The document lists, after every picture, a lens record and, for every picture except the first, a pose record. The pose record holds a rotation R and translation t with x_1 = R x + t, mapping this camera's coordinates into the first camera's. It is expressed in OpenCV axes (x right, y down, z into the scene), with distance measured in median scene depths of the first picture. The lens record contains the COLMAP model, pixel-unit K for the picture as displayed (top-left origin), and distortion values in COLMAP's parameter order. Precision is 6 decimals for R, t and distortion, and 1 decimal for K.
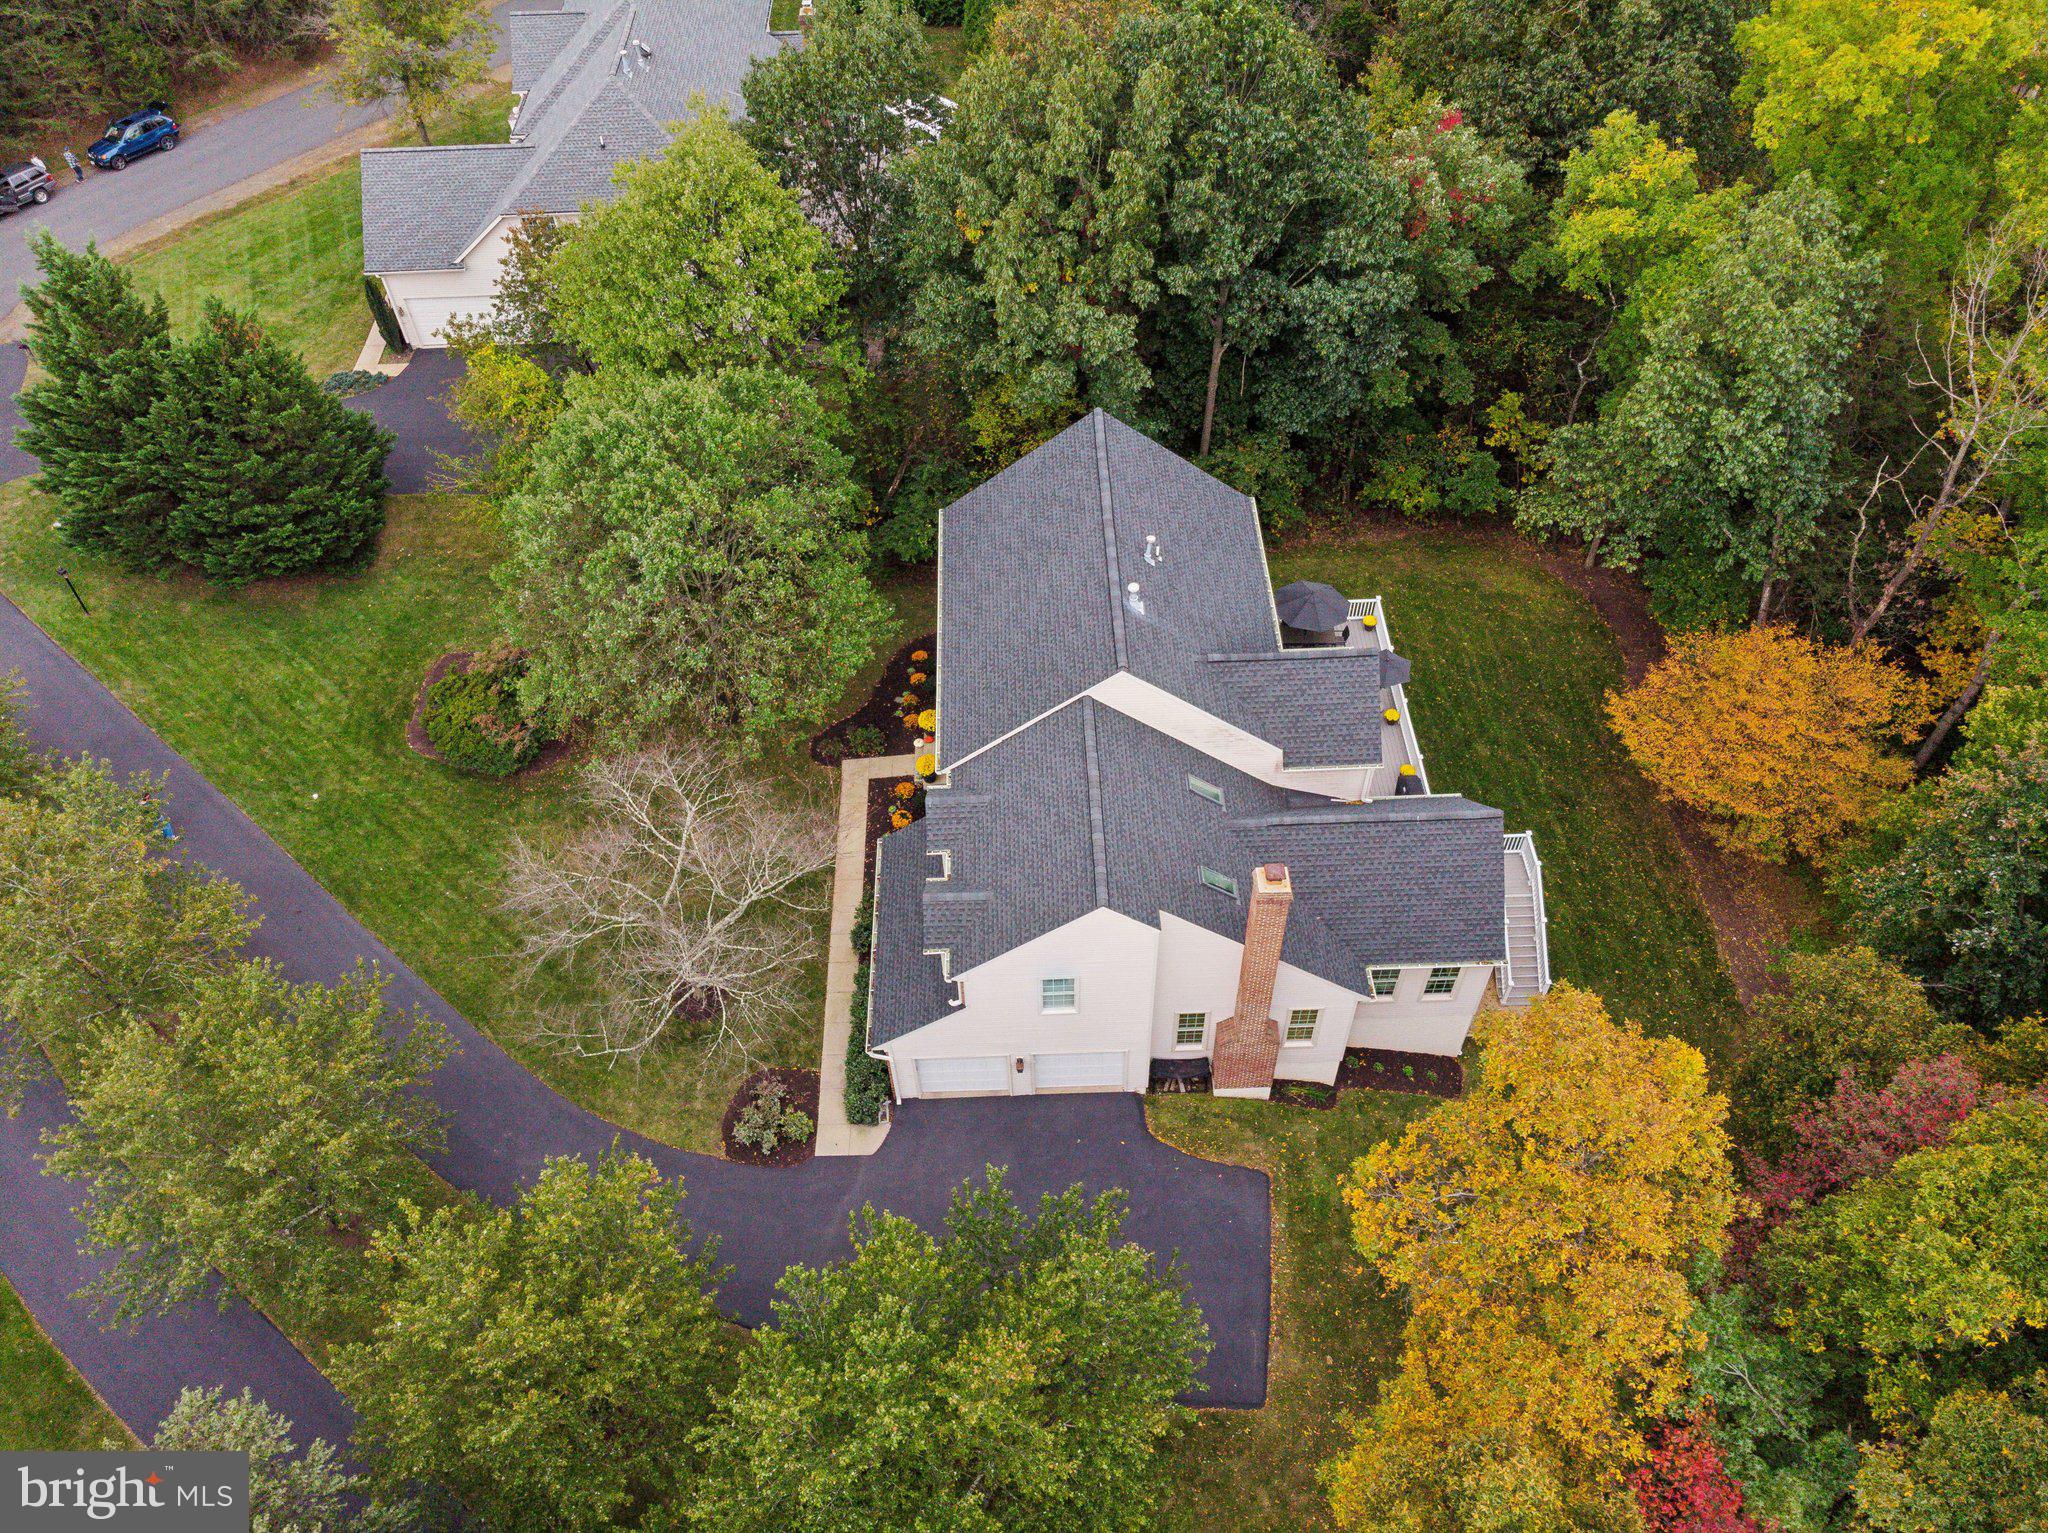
lens RADIAL K [[1423.3, 0, 1036.5], [0, 1423.3, 776.2], [0, 0, 1]] dist [0.005807, 0.005127]
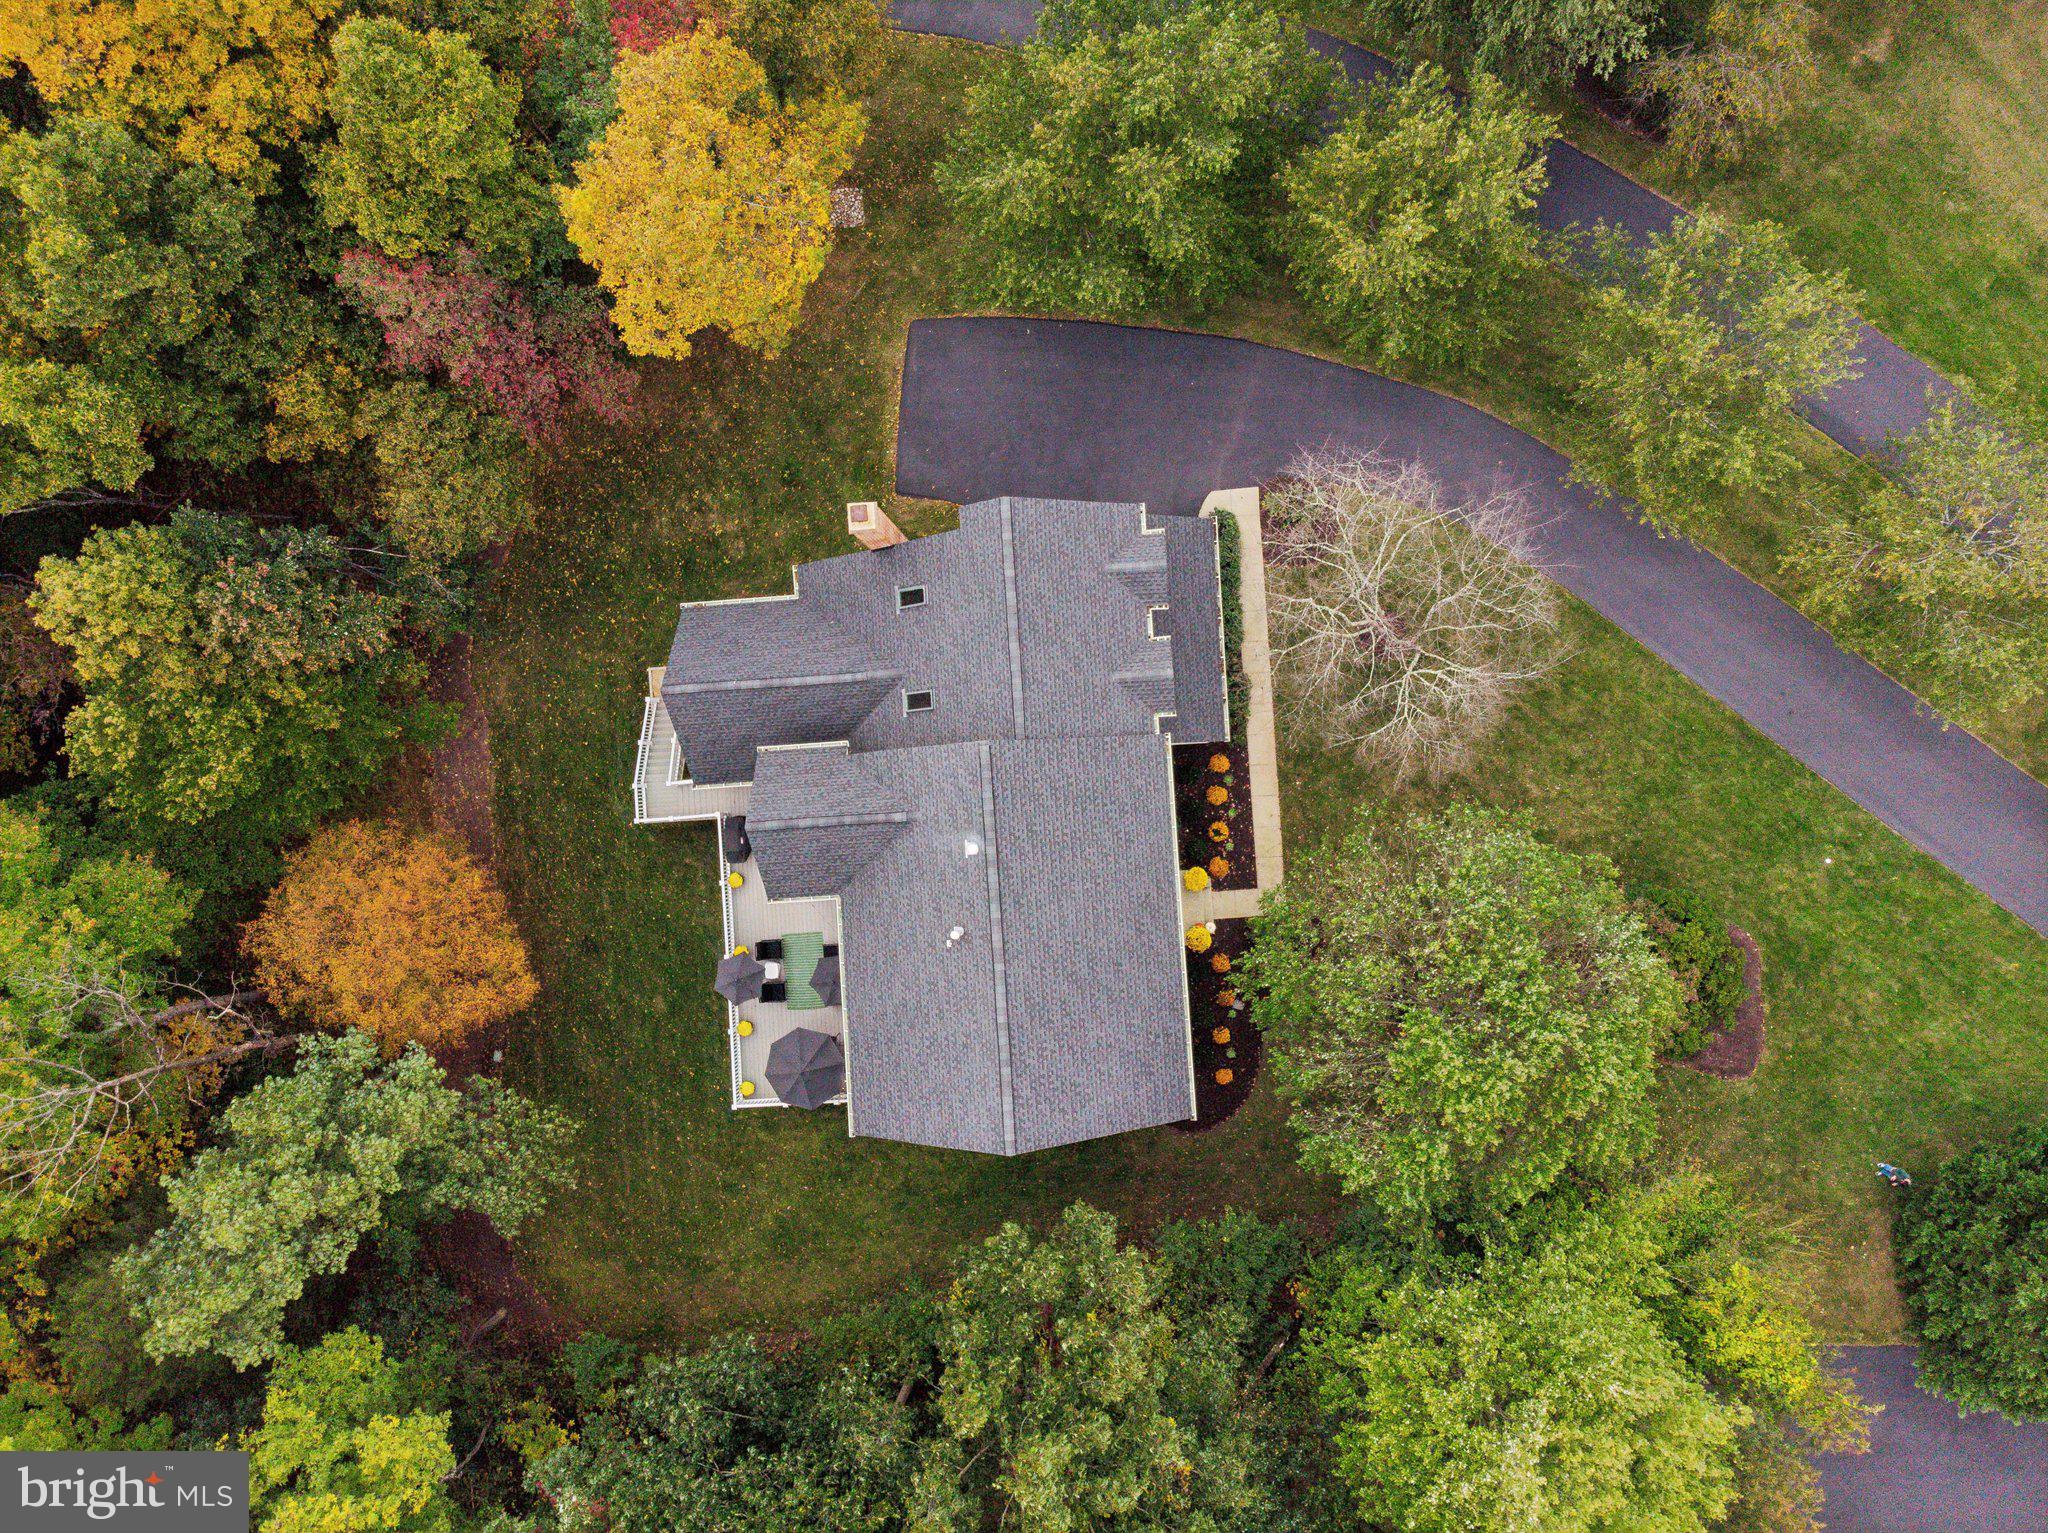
lens RADIAL K [[1423.3, 0, 1036.5], [0, 1423.3, 776.2], [0, 0, 1]] dist [0.005807, 0.005127]
pose [[-0.994897, 0.029823, 0.096384, -0.062144], [0.038253, -0.772486, 0.633879, -0.584902], [0.093360, 0.634332, 0.767403, 0.162909]]
